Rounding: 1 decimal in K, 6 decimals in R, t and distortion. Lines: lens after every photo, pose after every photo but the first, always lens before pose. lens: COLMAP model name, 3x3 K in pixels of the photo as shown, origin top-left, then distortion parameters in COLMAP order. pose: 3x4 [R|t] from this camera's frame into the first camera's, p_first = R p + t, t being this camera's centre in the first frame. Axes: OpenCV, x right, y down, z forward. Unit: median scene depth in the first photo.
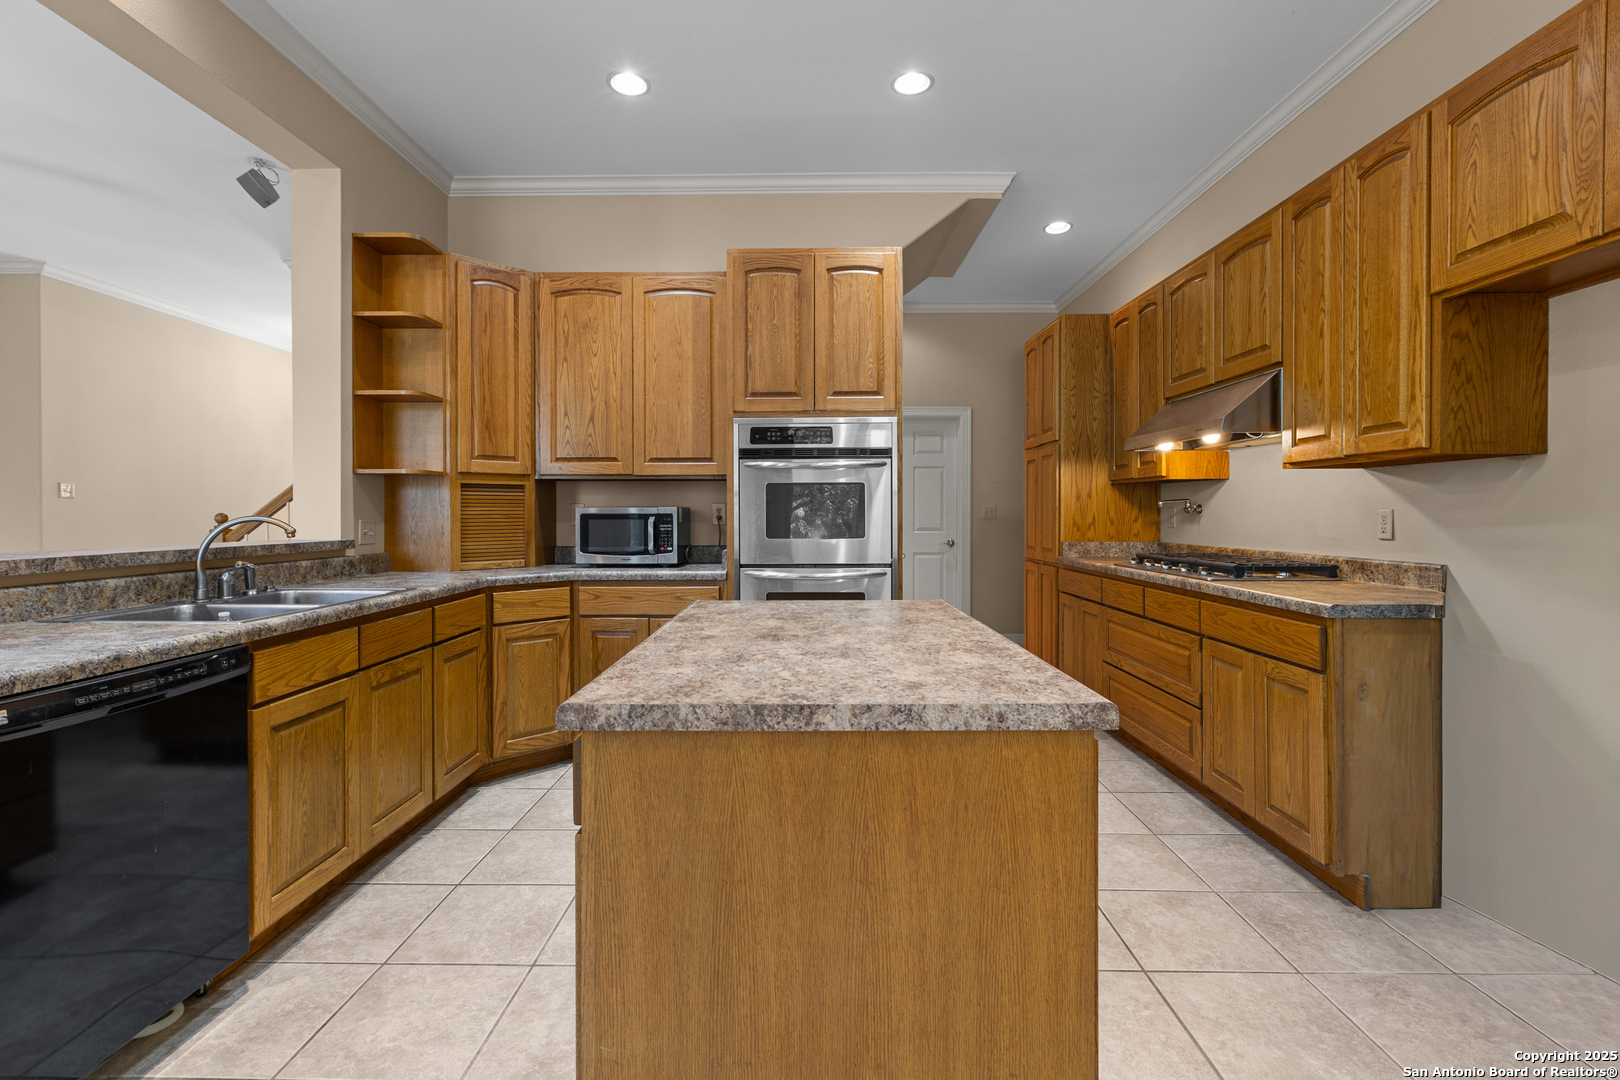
lens RADIAL K [[727.0, 0, 796.9], [0, 727.0, 516.4], [0, 0, 1]] dist [-0.000655, -0.000032]
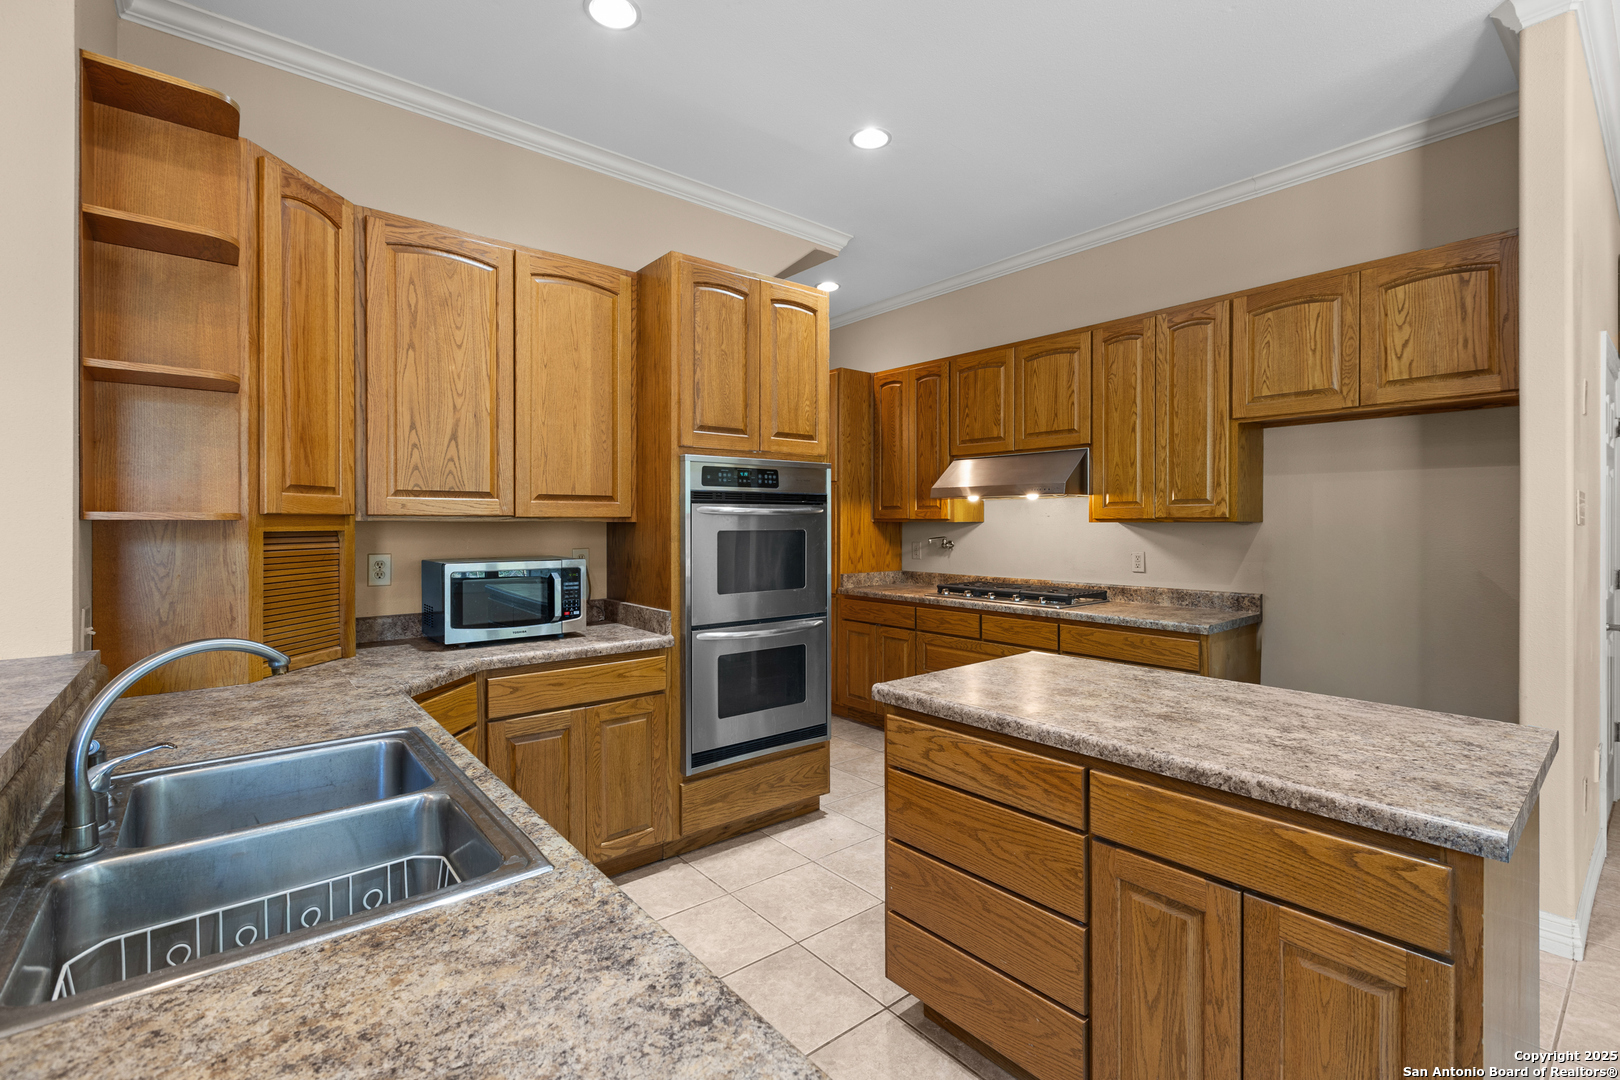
lens RADIAL K [[727.0, 0, 803.5], [0, 727.0, 527.4], [0, 0, 1]] dist [-0.000655, -0.000032]
pose [[0.760048, -0.002979, 0.649861, -0.531062], [0.002452, 0.999996, 0.001716, -0.051047], [-0.649863, 0.000289, 0.760052, 0.269182]]
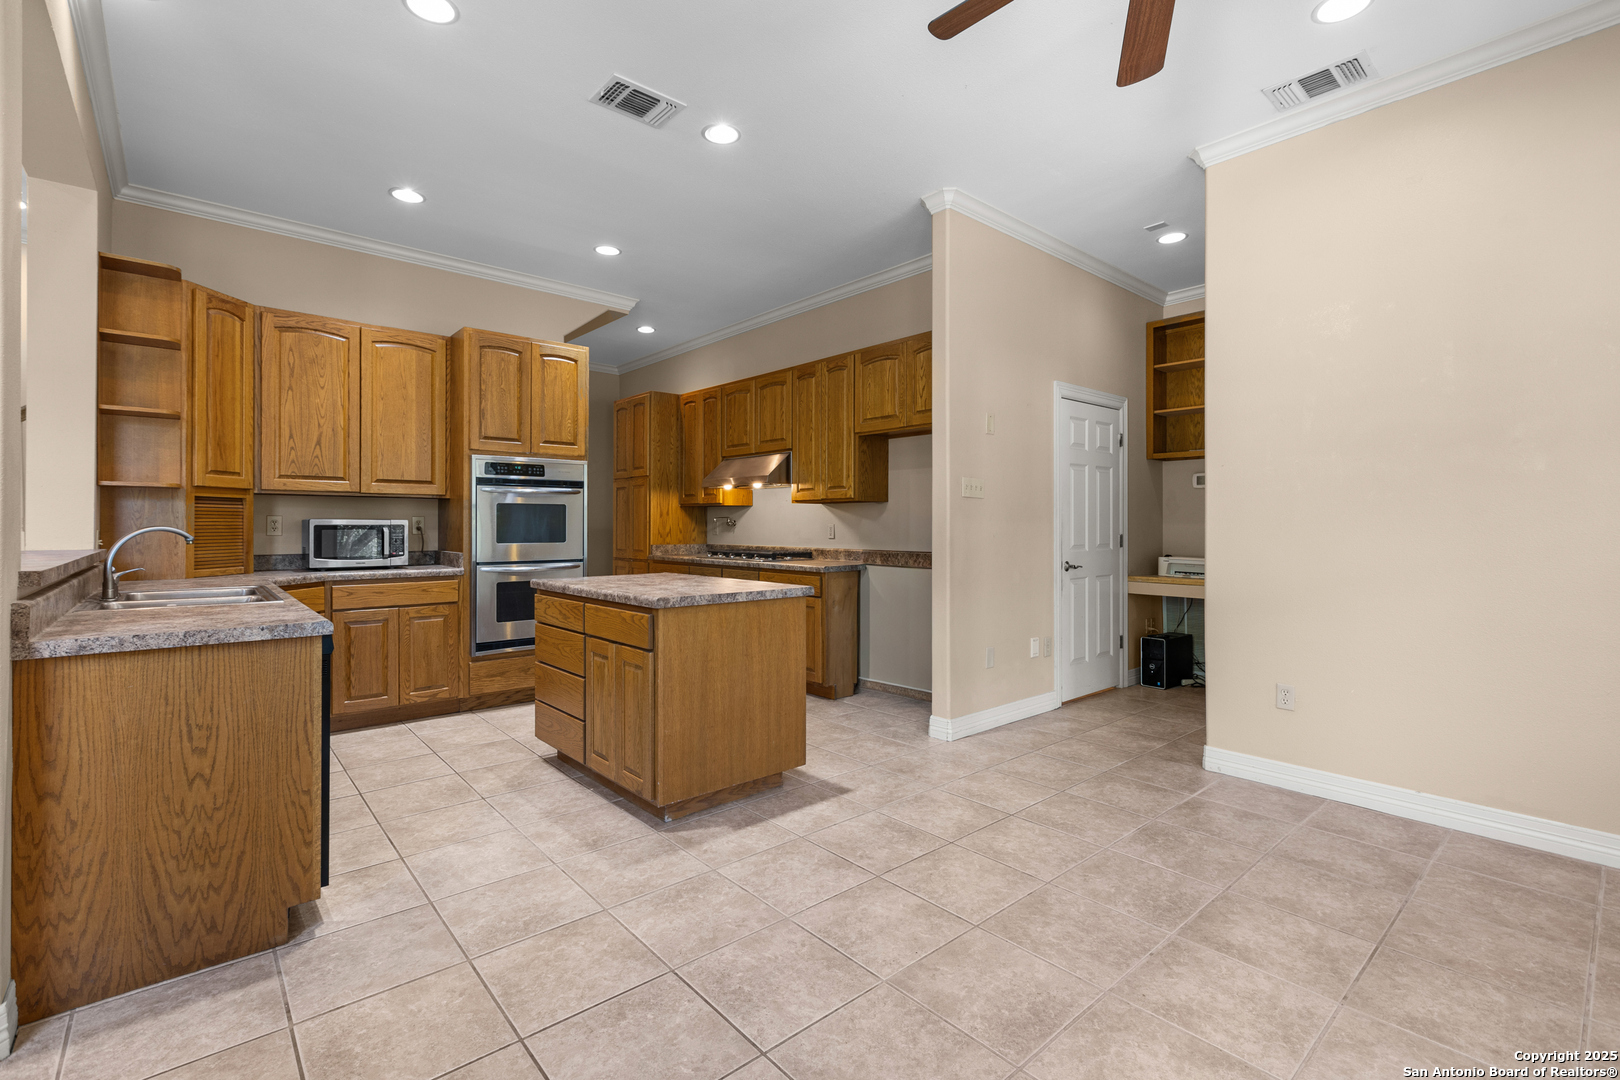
lens RADIAL K [[727.0, 0, 803.5], [0, 727.0, 525.8], [0, 0, 1]] dist [-0.000655, -0.000032]
pose [[0.742837, 0.002115, 0.669470, -0.530813], [0.000195, 0.999994, -0.003376, 0.001890], [-0.669473, 0.002638, 0.742832, -0.408624]]
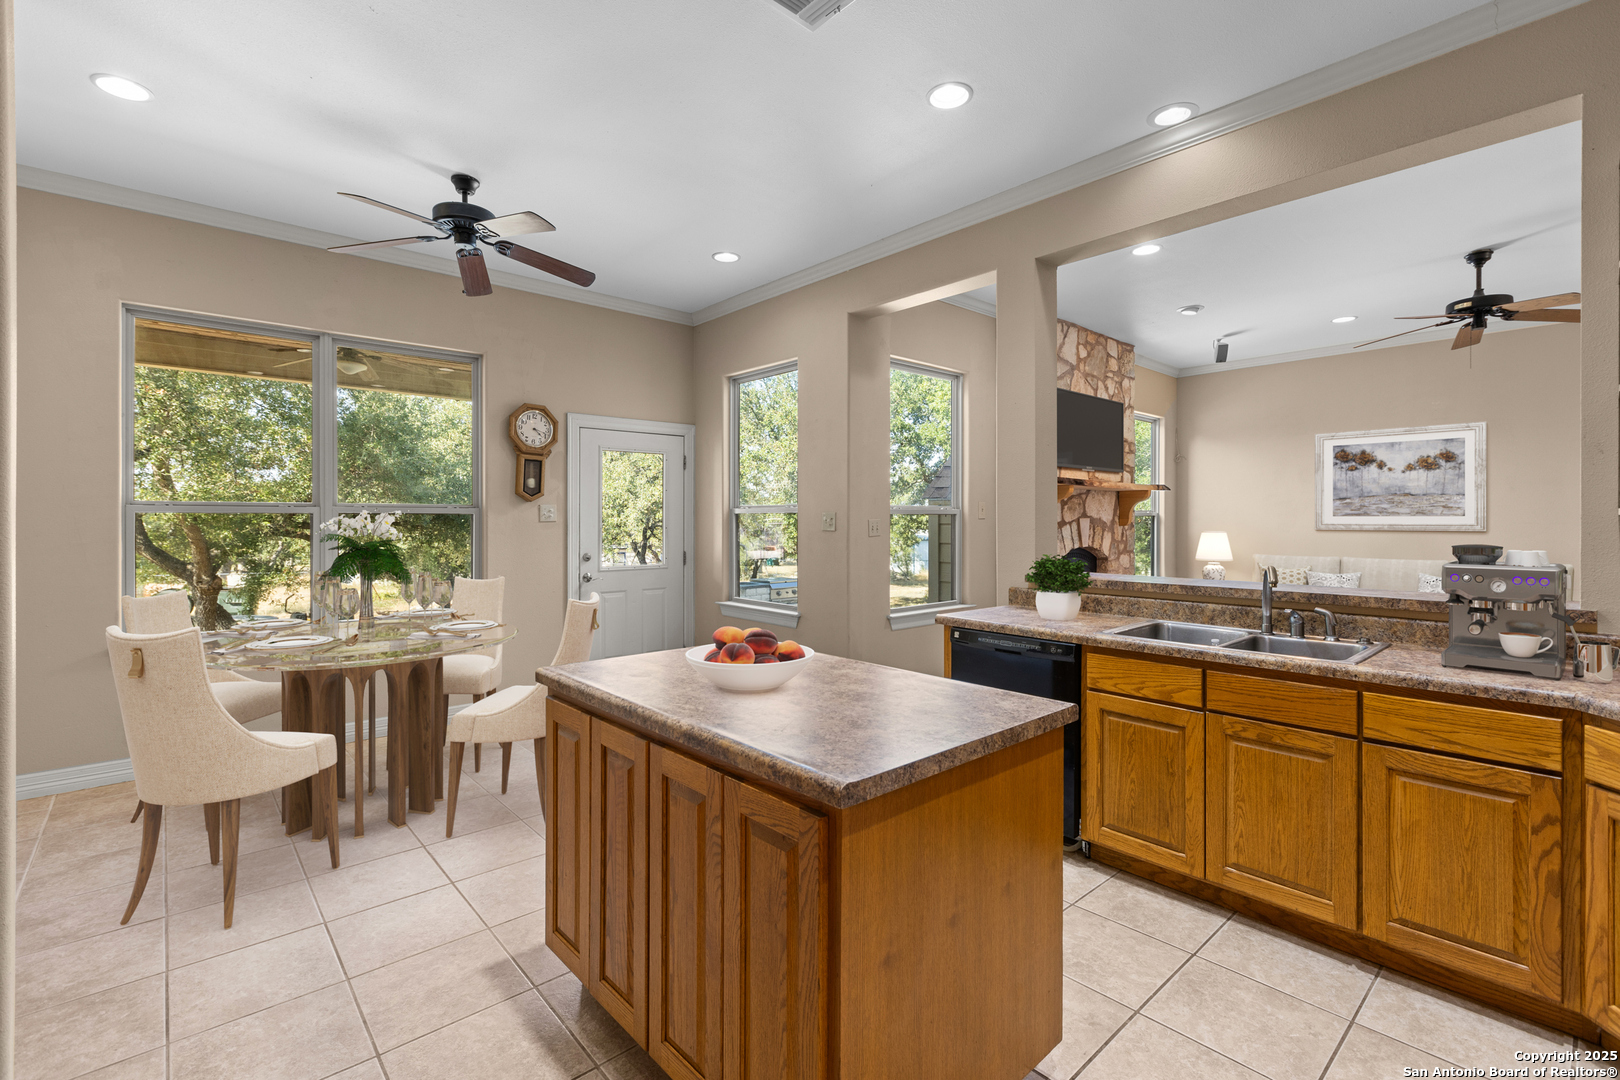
lens RADIAL K [[727.0, 0, 800.2], [0, 727.0, 519.9], [0, 0, 1]] dist [-0.000655, -0.000032]
pose [[-0.737975, 0.000774, -0.674828, 0.400285], [-0.003242, 0.999984, 0.004693, -0.053431], [0.674820, 0.005652, -0.737960, 0.942408]]
